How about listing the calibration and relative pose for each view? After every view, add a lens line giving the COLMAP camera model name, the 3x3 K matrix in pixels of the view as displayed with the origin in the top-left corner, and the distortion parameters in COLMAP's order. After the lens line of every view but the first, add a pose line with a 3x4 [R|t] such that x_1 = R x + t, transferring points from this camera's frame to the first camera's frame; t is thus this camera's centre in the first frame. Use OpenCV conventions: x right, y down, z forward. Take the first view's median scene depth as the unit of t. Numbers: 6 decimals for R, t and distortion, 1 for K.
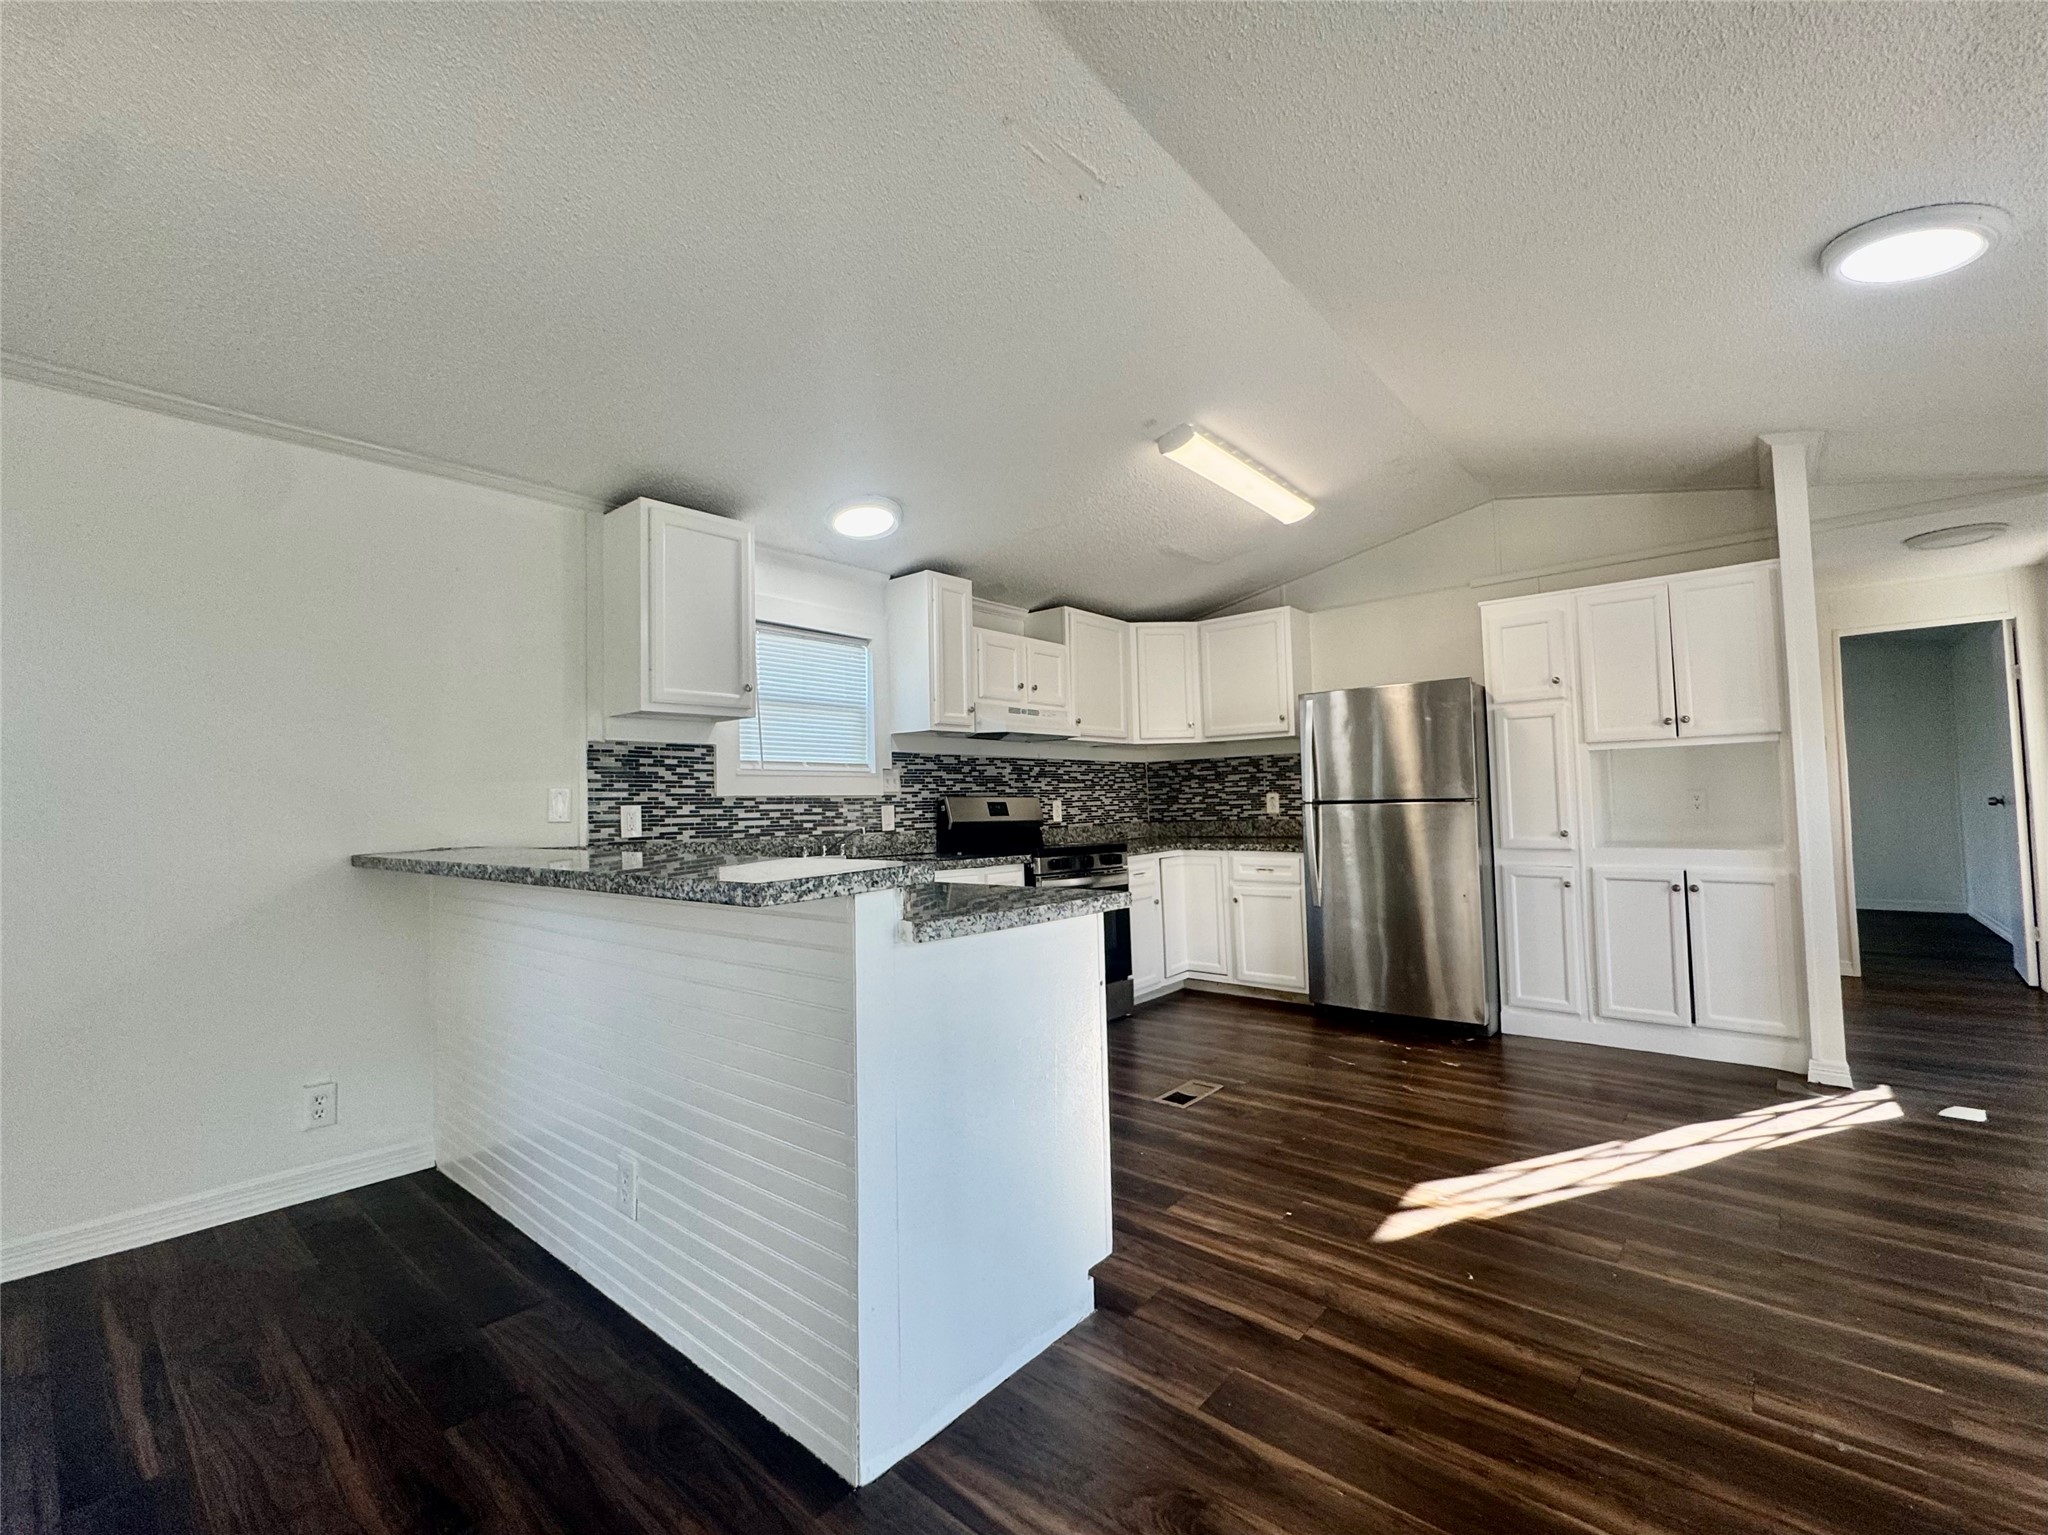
lens RADIAL K [[839.9, 0, 1101.2], [0, 839.9, 764.3], [0, 0, 1]] dist [-0.007123, 0.000962]
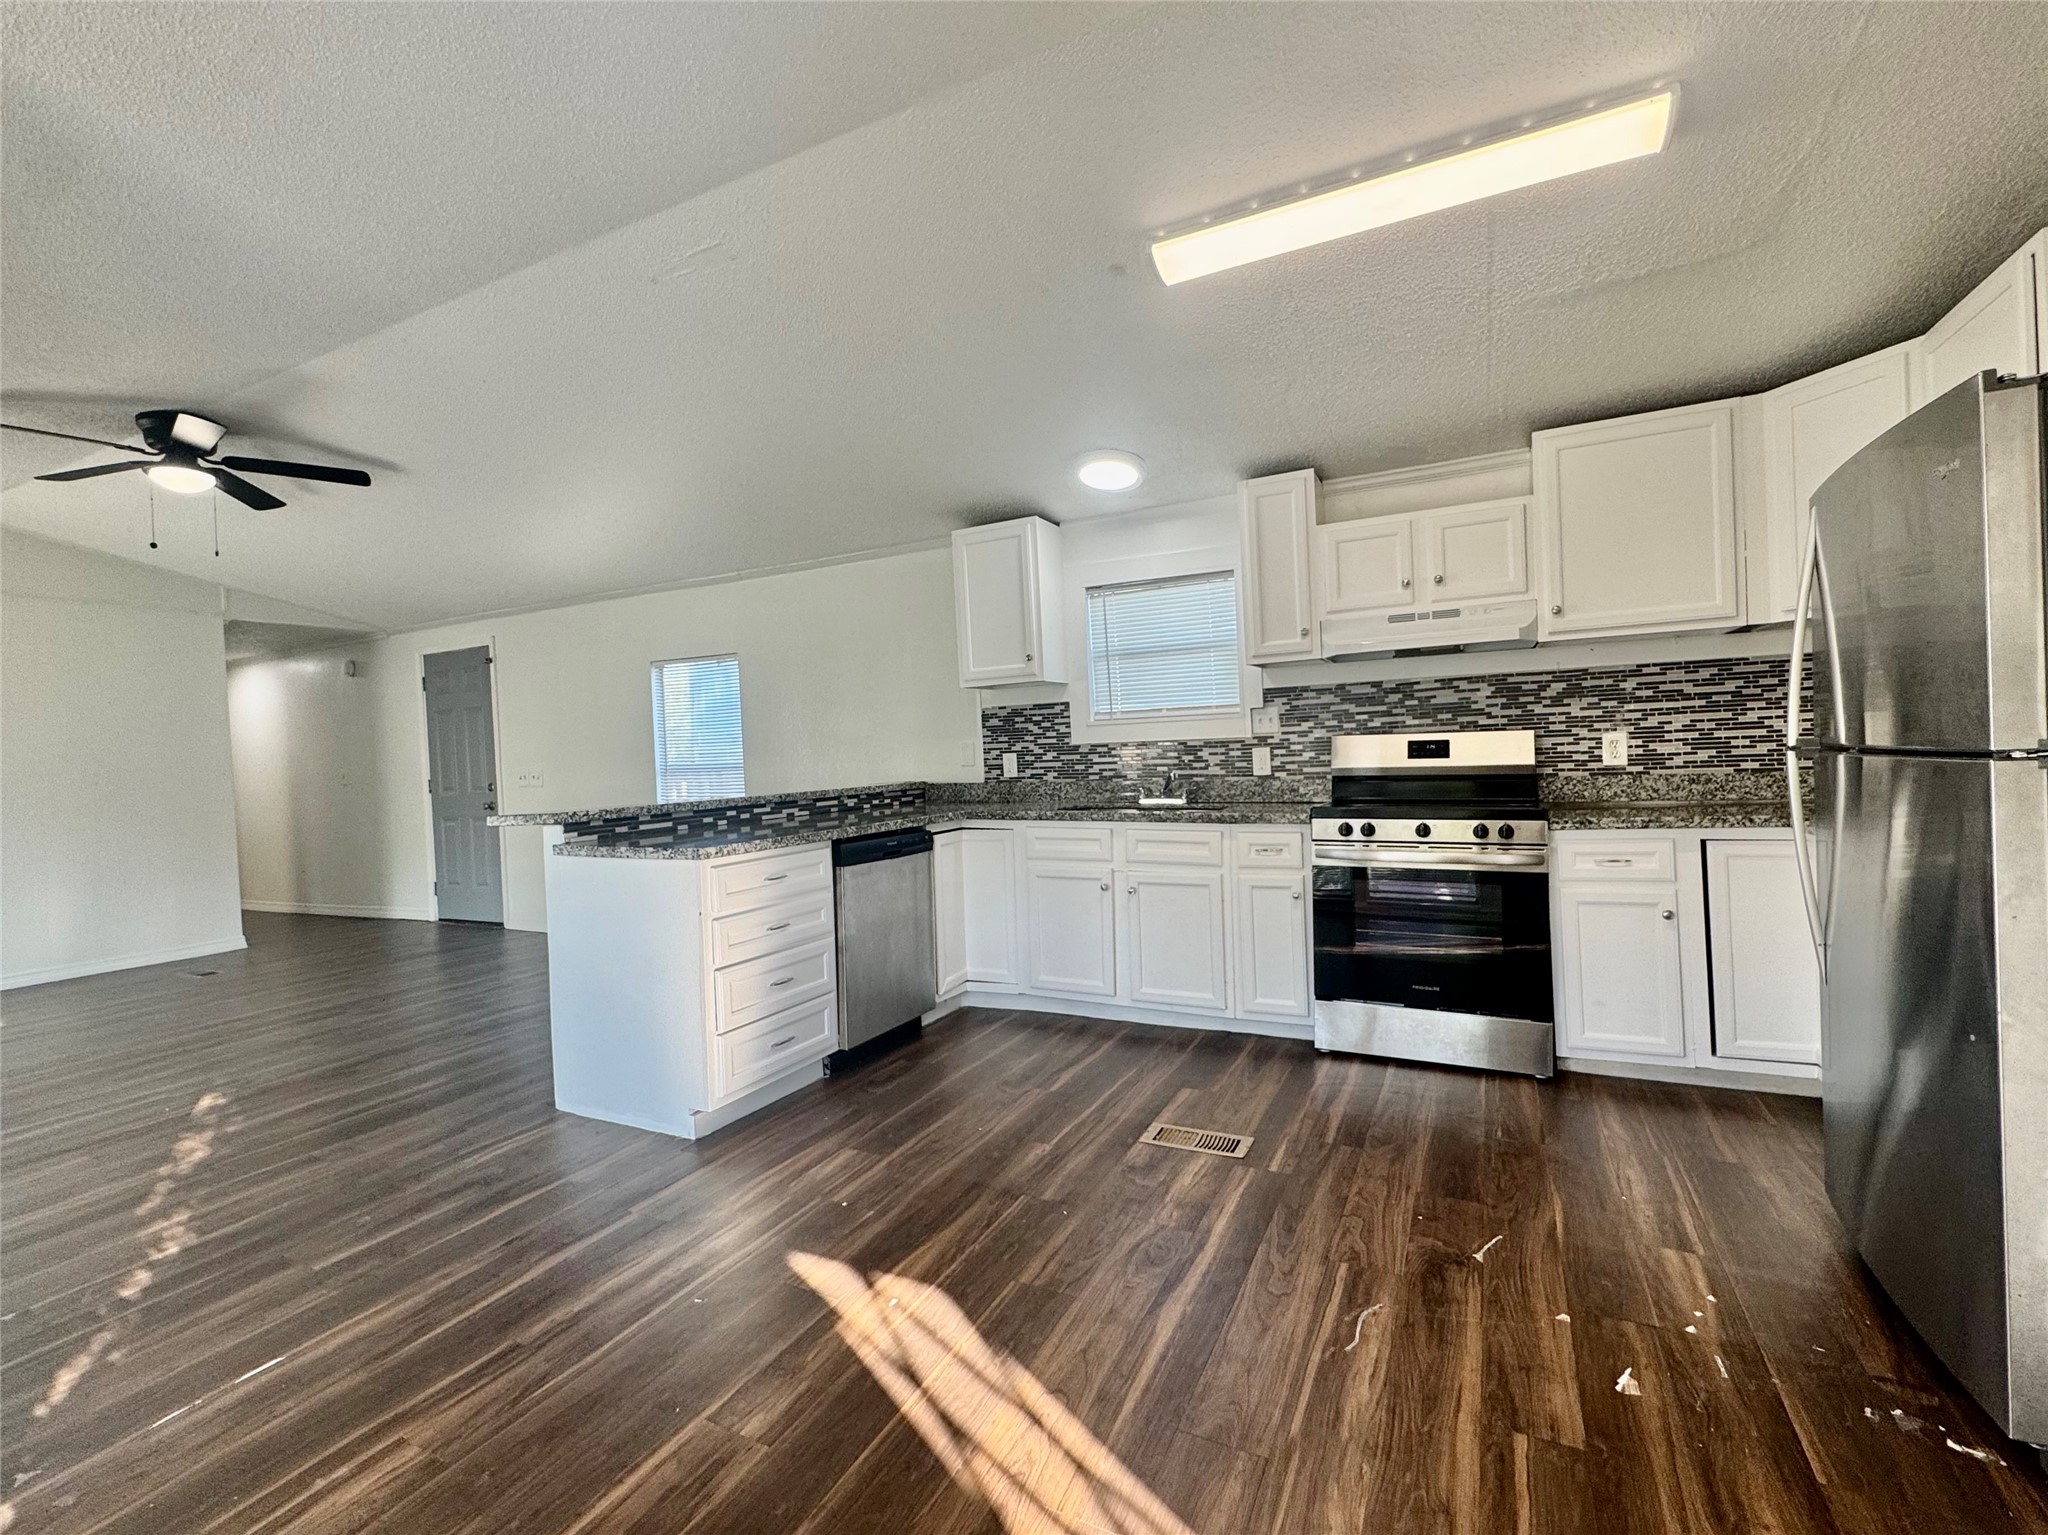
lens RADIAL K [[925.9, 0, 1023.7], [0, 925.9, 768.2], [0, 0, 1]] dist [-0.003894, -0.000517]
pose [[0.214557, 0.033724, -0.976129, 0.705164], [0.080846, 0.995361, 0.052159, -0.002314], [0.973360, -0.090107, 0.210835, 0.555939]]
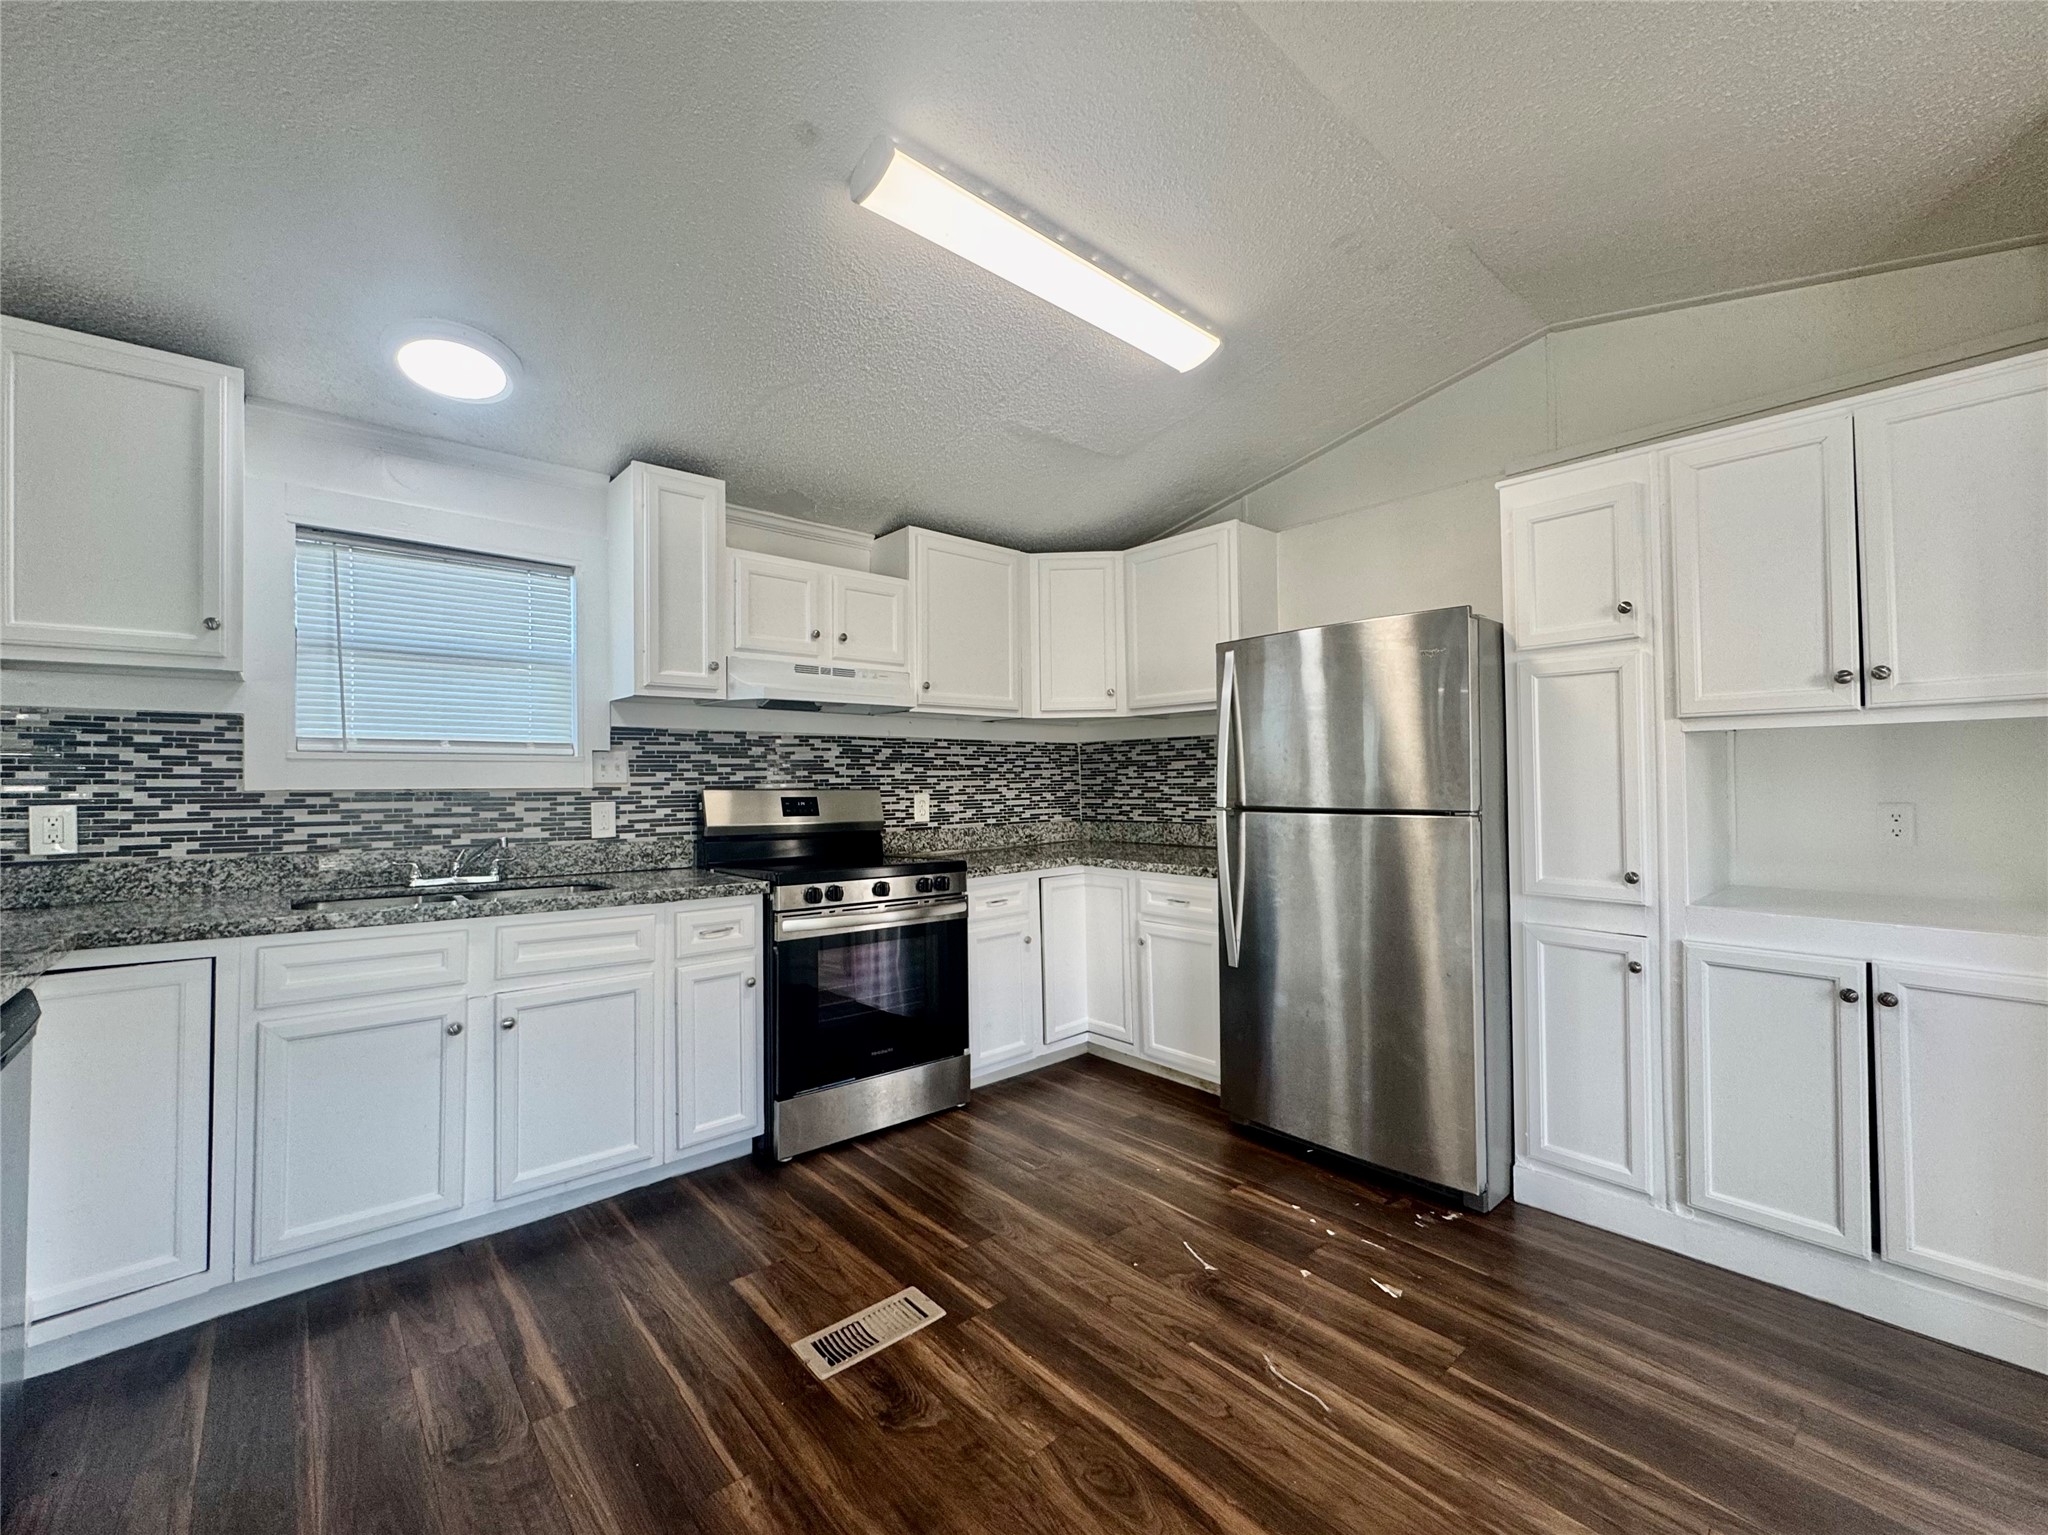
lens RADIAL K [[839.9, 0, 1073.7], [0, 839.9, 766.2], [0, 0, 1]] dist [-0.007123, 0.000962]
pose [[0.988794, 0.013099, -0.148713, 0.254989], [-0.008657, 0.999498, 0.030475, -0.006617], [0.149037, -0.028846, 0.988411, 0.374517]]
